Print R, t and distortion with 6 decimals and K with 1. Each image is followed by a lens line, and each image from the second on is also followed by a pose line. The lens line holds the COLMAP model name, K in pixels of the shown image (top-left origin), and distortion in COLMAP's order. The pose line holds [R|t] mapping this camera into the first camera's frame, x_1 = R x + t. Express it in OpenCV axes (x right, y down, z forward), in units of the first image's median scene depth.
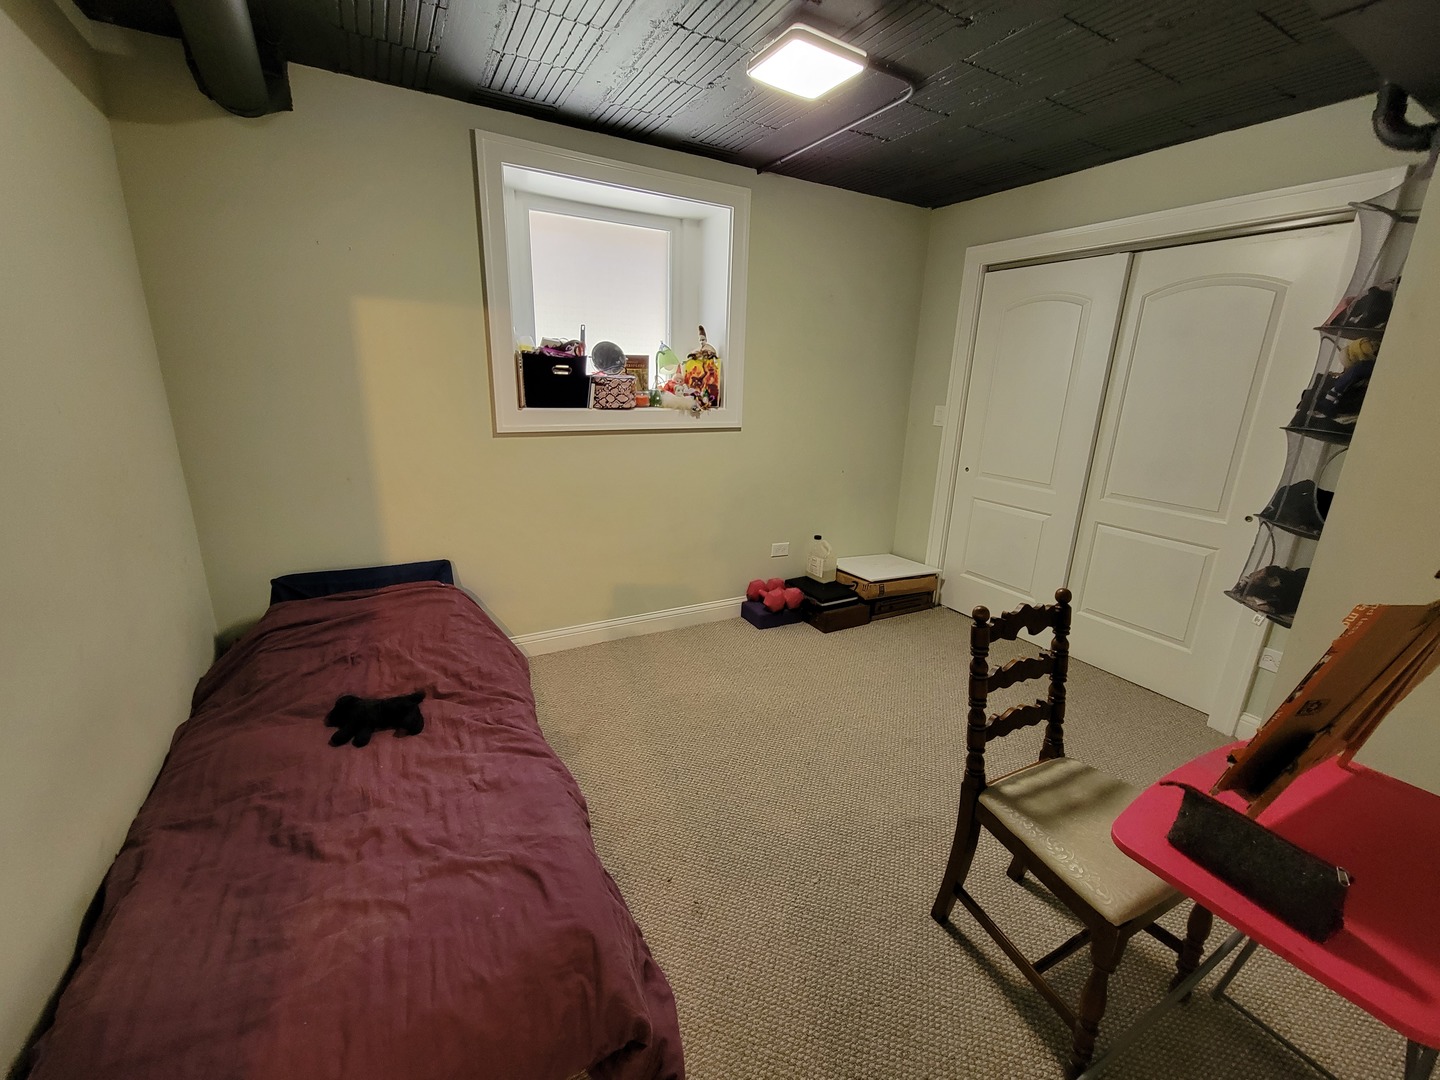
lens RADIAL K [[589.0, 0, 721.9], [0, 589.0, 540.0], [0, 0, 1]] dist [-0.002073, -0.000414]
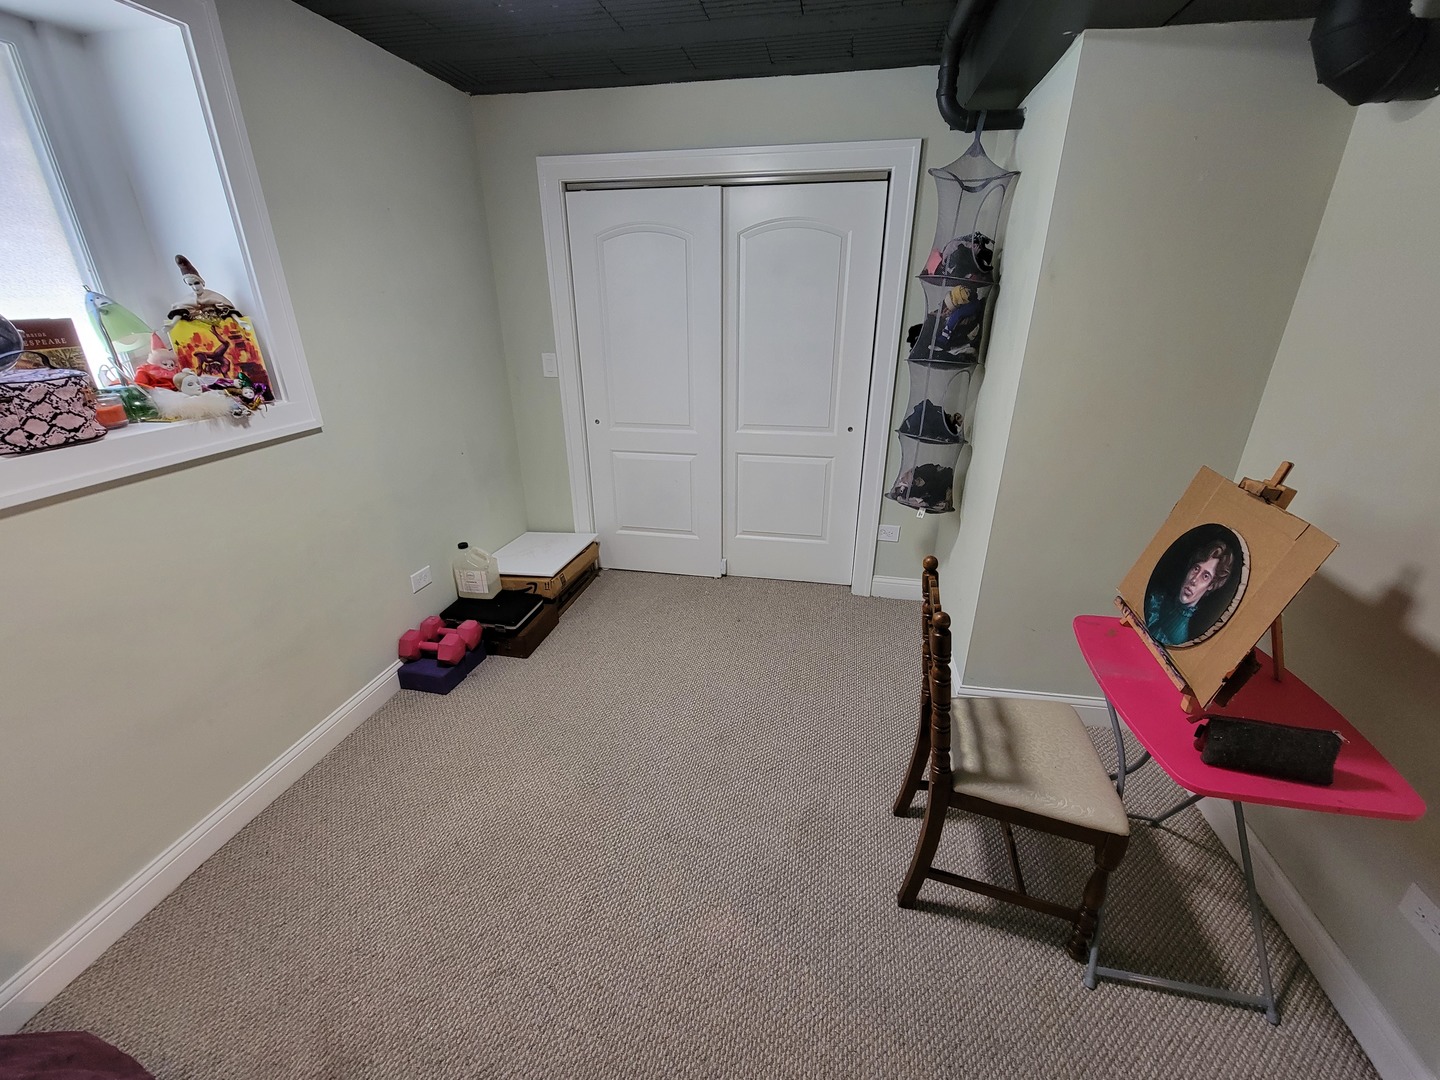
lens RADIAL K [[589.0, 0, 721.9], [0, 589.0, 540.0], [0, 0, 1]] dist [-0.002073, -0.000414]
pose [[0.649813, -0.321043, 0.688966, -0.165881], [0.229623, 0.946986, 0.224700, -0.122727], [-0.724580, 0.012189, 0.689083, 0.268891]]
